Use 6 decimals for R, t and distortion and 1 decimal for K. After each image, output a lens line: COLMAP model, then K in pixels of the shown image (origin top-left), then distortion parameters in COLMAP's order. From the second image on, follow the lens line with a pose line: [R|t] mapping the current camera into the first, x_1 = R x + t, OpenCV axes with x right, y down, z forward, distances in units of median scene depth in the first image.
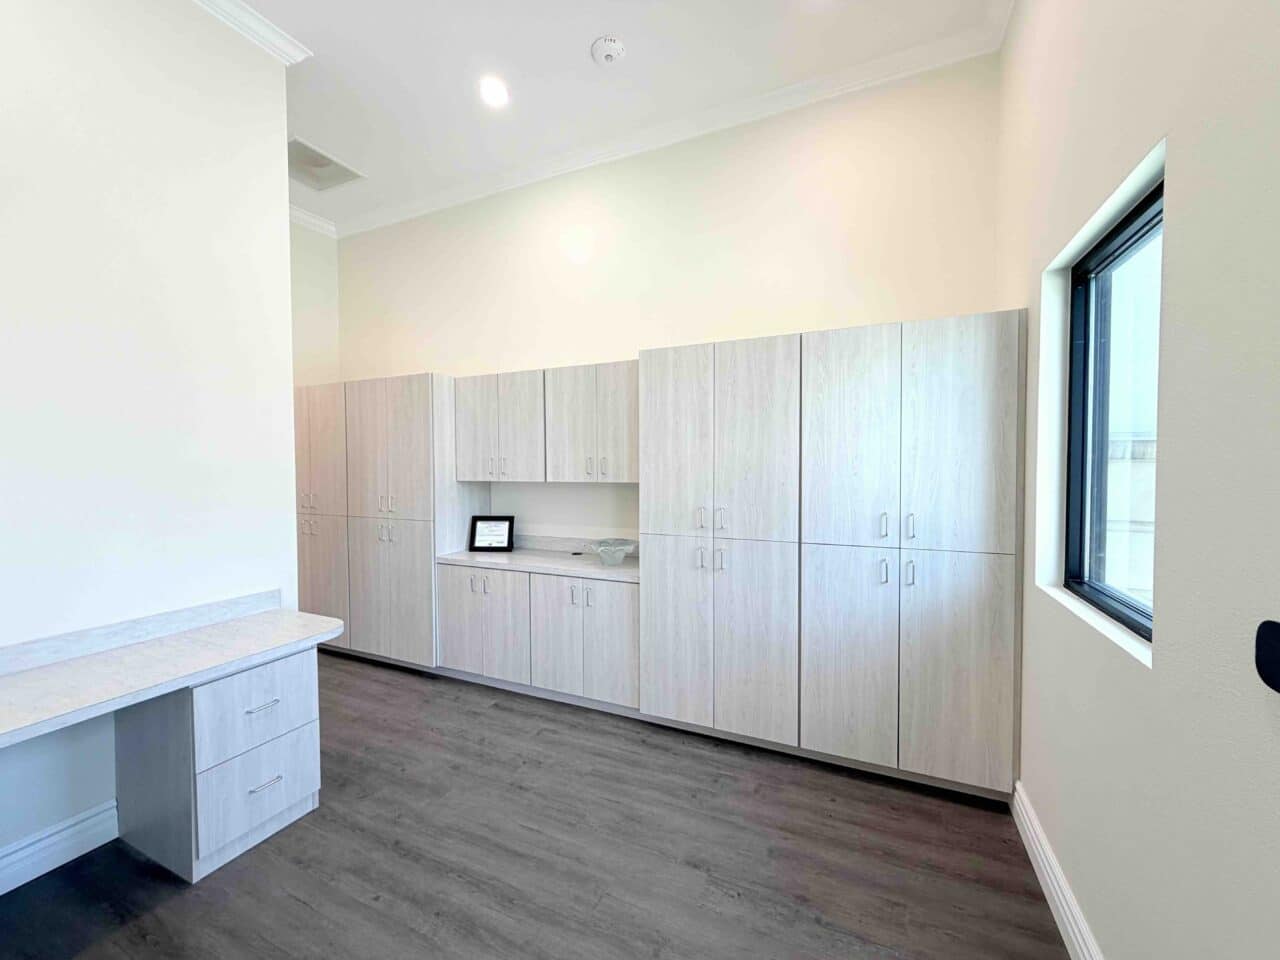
lens RADIAL K [[507.3, 0, 637.0], [0, 507.3, 478.2], [0, 0, 1]] dist [-0.000221, -0.000115]
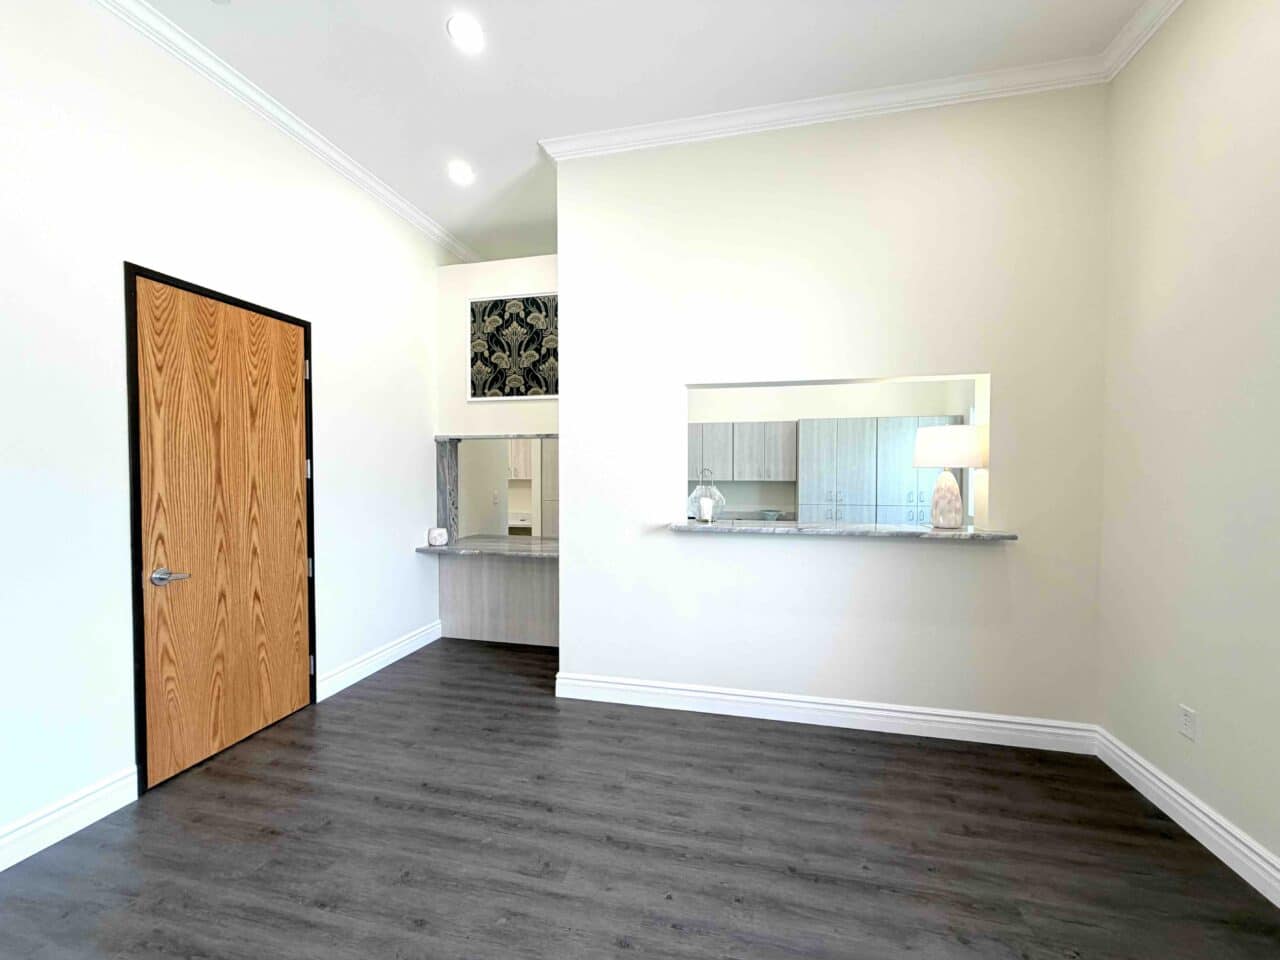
lens RADIAL K [[507.3, 0, 637.0], [0, 507.3, 478.2], [0, 0, 1]] dist [-0.000221, -0.000115]
pose [[0.979883, -0.002379, 0.199559, -1.085713], [0.004207, 0.999953, -0.008736, 0.015047], [-0.199529, 0.009400, 0.979847, -0.954354]]
